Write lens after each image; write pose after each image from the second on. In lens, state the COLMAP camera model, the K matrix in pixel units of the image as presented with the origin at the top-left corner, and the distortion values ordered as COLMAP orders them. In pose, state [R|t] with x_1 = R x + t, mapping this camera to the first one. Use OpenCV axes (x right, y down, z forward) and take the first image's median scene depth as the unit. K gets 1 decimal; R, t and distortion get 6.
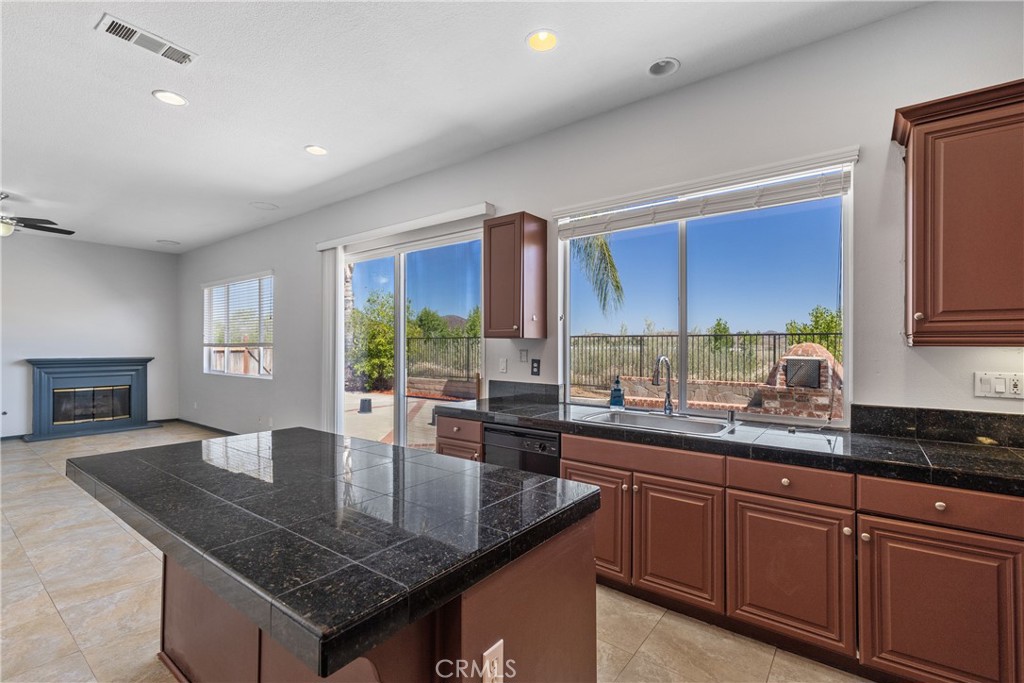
lens RADIAL K [[462.7, 0, 514.3], [0, 462.7, 344.4], [0, 0, 1]] dist [0.007049, -0.000594]
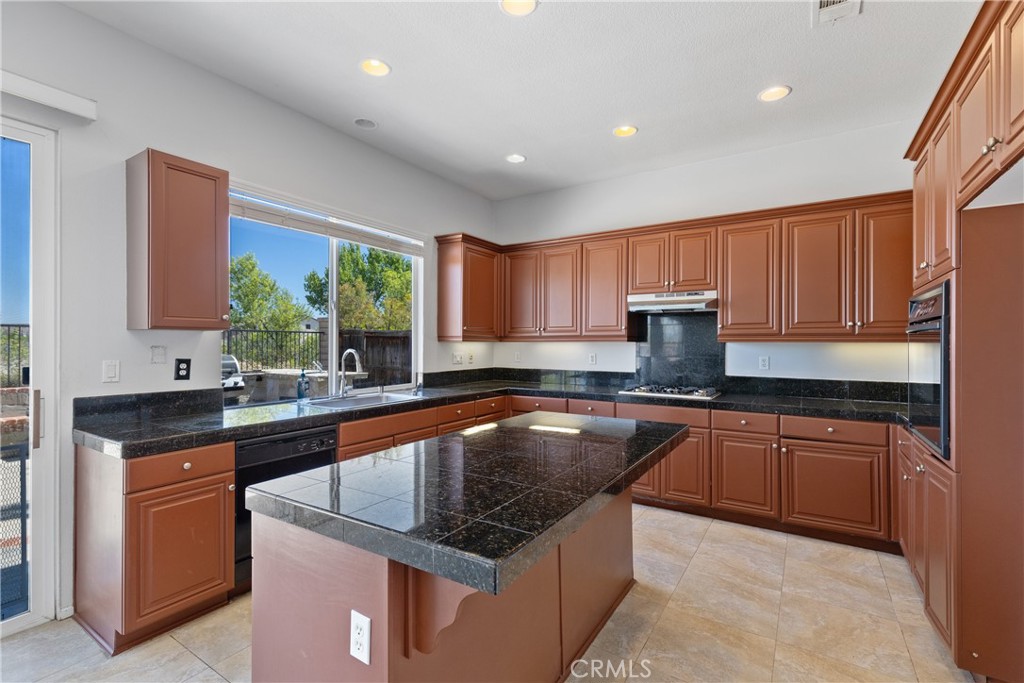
lens RADIAL K [[462.7, 0, 513.0], [0, 462.7, 343.5], [0, 0, 1]] dist [0.007049, -0.000594]
pose [[-0.081442, -0.005189, 0.996665, -0.403638], [-0.006096, 0.999970, 0.004709, 0.000483], [-0.996659, -0.005692, -0.081471, 0.282722]]
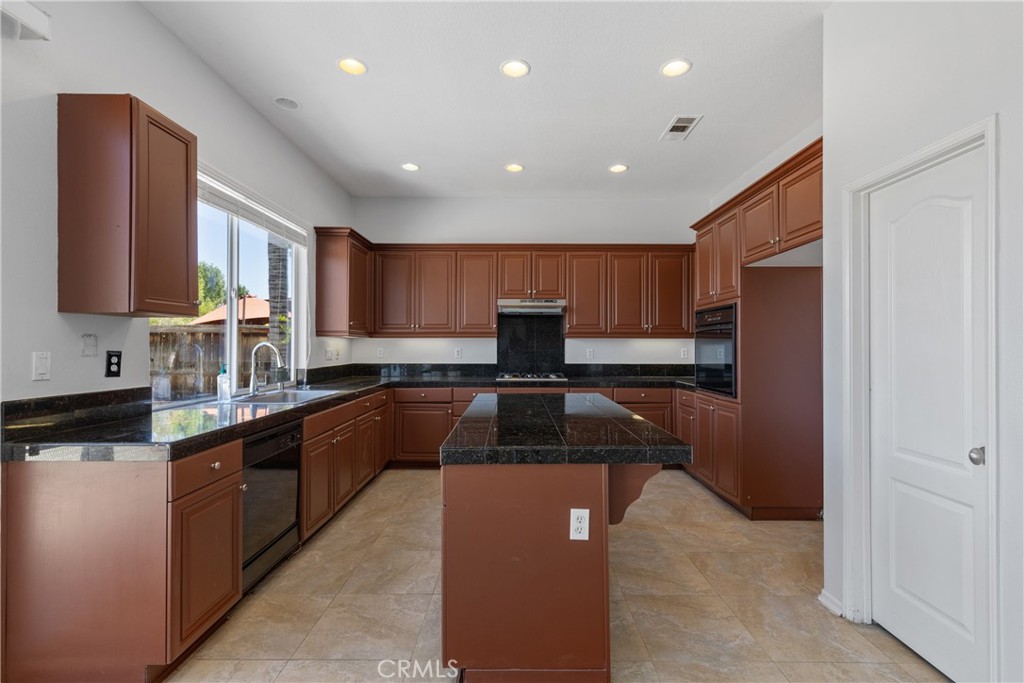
lens RADIAL K [[462.7, 0, 517.9], [0, 462.7, 342.6], [0, 0, 1]] dist [0.007049, -0.000594]
pose [[-0.610423, -0.001064, 0.792075, -0.410318], [-0.007077, 0.999967, -0.004111, 0.010970], [-0.792044, -0.008115, -0.610410, 0.511944]]
